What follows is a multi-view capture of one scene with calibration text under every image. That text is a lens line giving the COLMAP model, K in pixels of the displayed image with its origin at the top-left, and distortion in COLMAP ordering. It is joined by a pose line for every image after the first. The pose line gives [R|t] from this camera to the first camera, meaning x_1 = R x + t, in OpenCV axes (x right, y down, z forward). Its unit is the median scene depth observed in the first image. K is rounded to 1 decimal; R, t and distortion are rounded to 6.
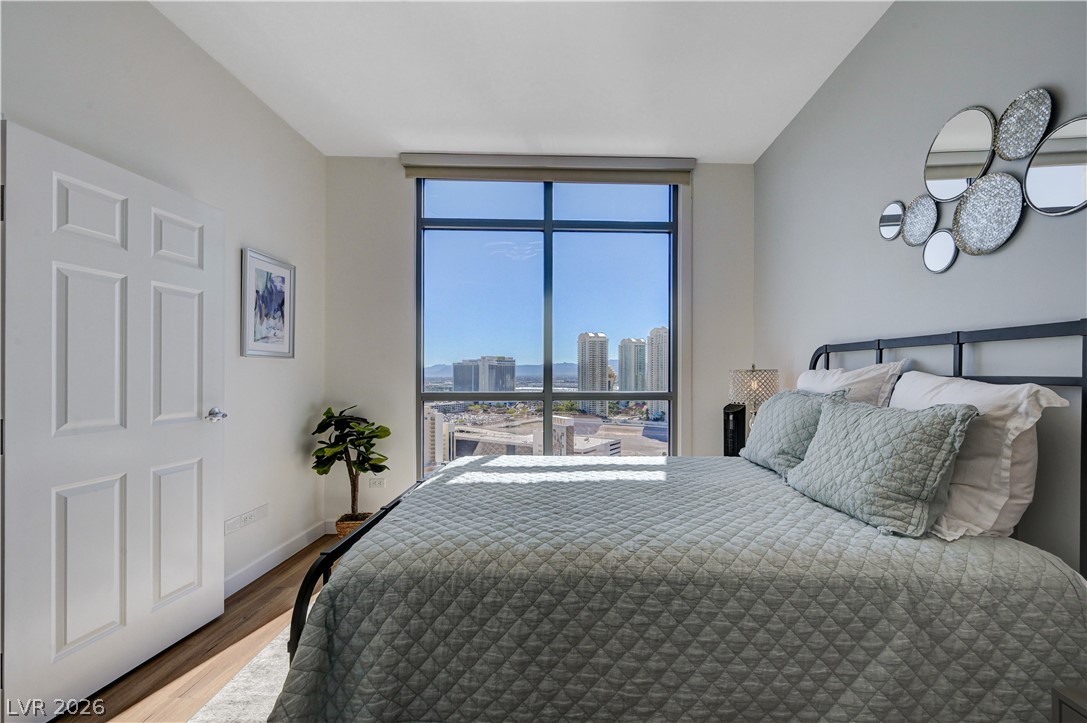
lens RADIAL K [[472.9, 0, 540.9], [0, 472.9, 372.3], [0, 0, 1]] dist [0.002022, 0.000178]
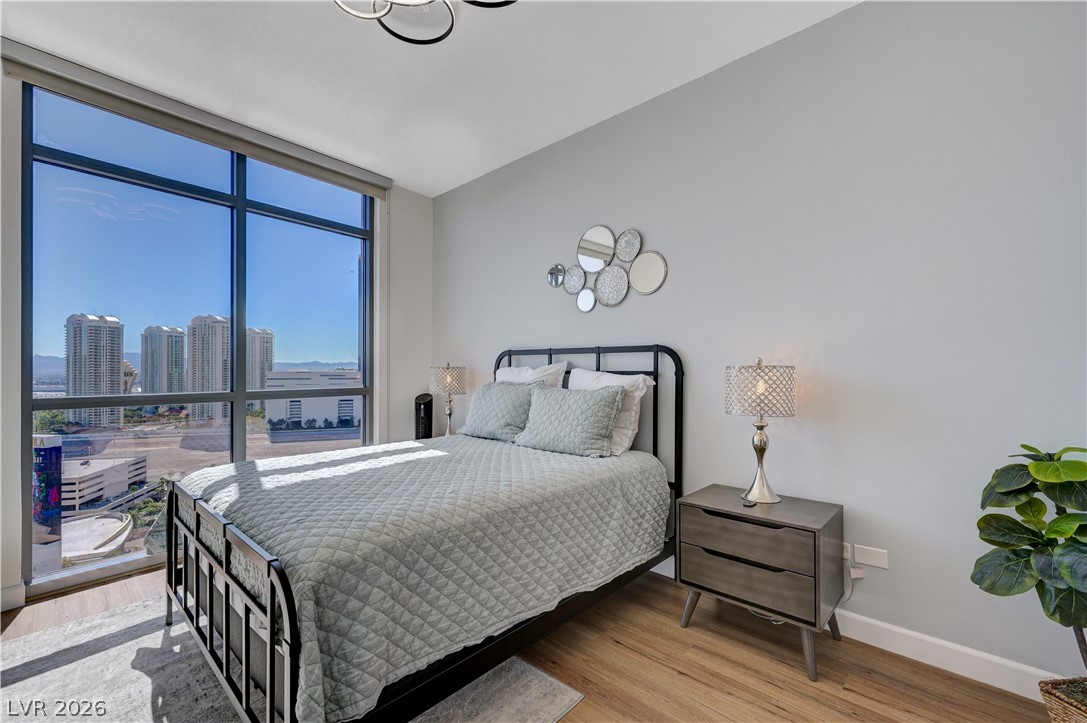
lens RADIAL K [[472.9, 0, 546.3], [0, 472.9, 368.3], [0, 0, 1]] dist [0.002022, 0.000178]
pose [[0.643876, 0.002210, 0.765127, -0.585116], [-0.000419, 0.999997, -0.002536, 0.001930], [-0.765130, 0.001312, 0.643875, -0.017104]]
